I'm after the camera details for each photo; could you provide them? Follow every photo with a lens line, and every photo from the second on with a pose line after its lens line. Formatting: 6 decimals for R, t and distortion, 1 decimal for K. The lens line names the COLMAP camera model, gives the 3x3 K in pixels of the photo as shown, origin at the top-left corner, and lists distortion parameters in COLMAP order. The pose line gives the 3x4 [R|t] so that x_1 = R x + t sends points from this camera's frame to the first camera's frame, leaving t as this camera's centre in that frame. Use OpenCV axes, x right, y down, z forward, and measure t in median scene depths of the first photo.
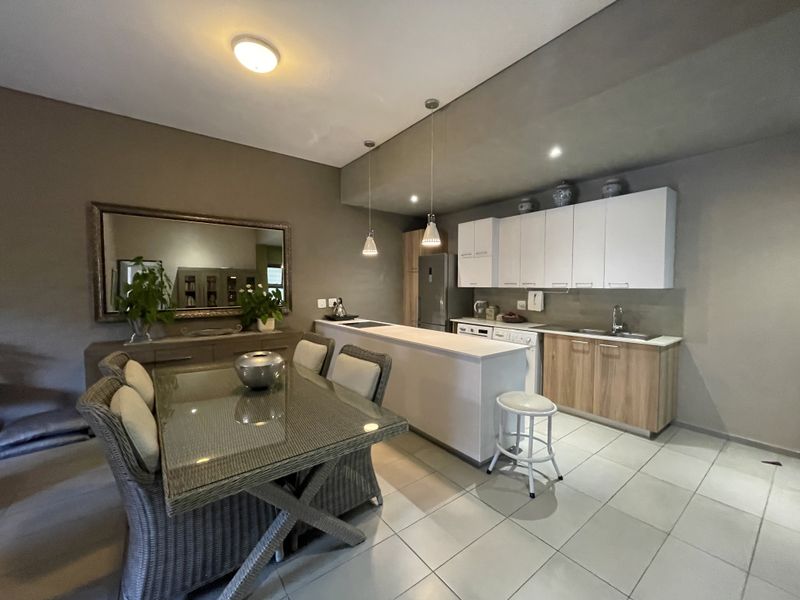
lens RADIAL K [[326.5, 0, 400.0], [0, 326.5, 300.0], [0, 0, 1]] dist [0.000273, 0.000075]
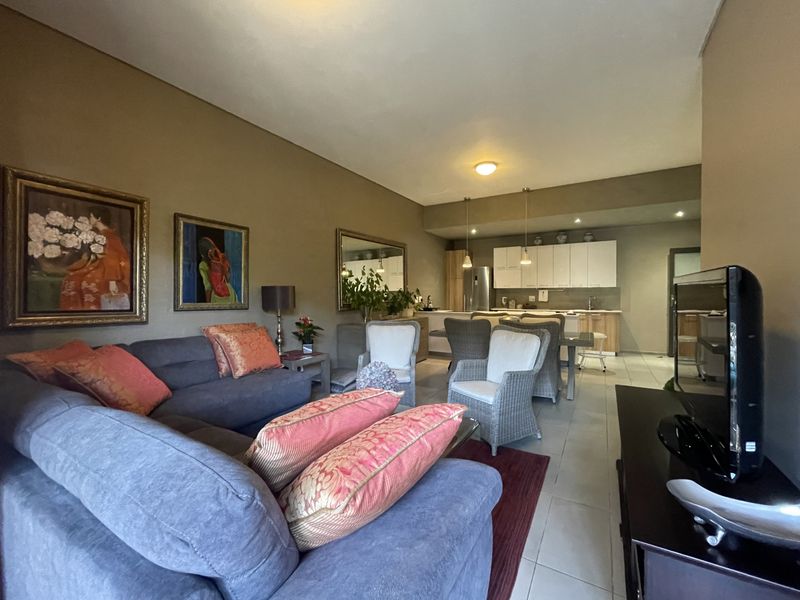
lens RADIAL K [[343.5, 0, 396.1], [0, 343.5, 299.4], [0, 0, 1]] dist [-0.000147, -0.000301]
pose [[0.931688, -0.009735, 0.363130, -0.982789], [0.020696, 0.999440, -0.026307, 0.055064], [-0.362671, 0.032025, 0.931367, -0.419757]]
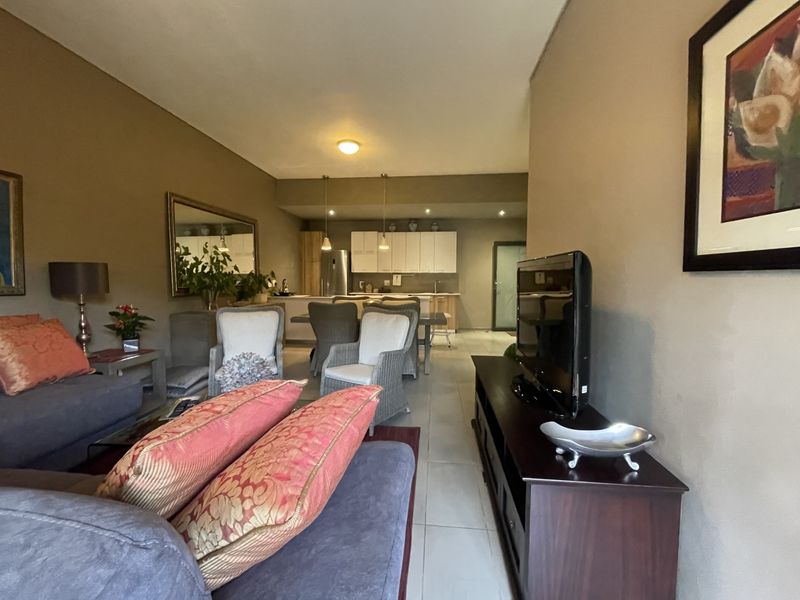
lens RADIAL K [[353.9, 0, 402.9], [0, 353.9, 300.1], [0, 0, 1]] dist [0.000808, -0.000121]
pose [[0.682068, -0.040702, 0.730155, -1.019516], [0.029938, 0.999167, 0.027732, 0.061059], [-0.730676, 0.002945, 0.682718, -0.379200]]
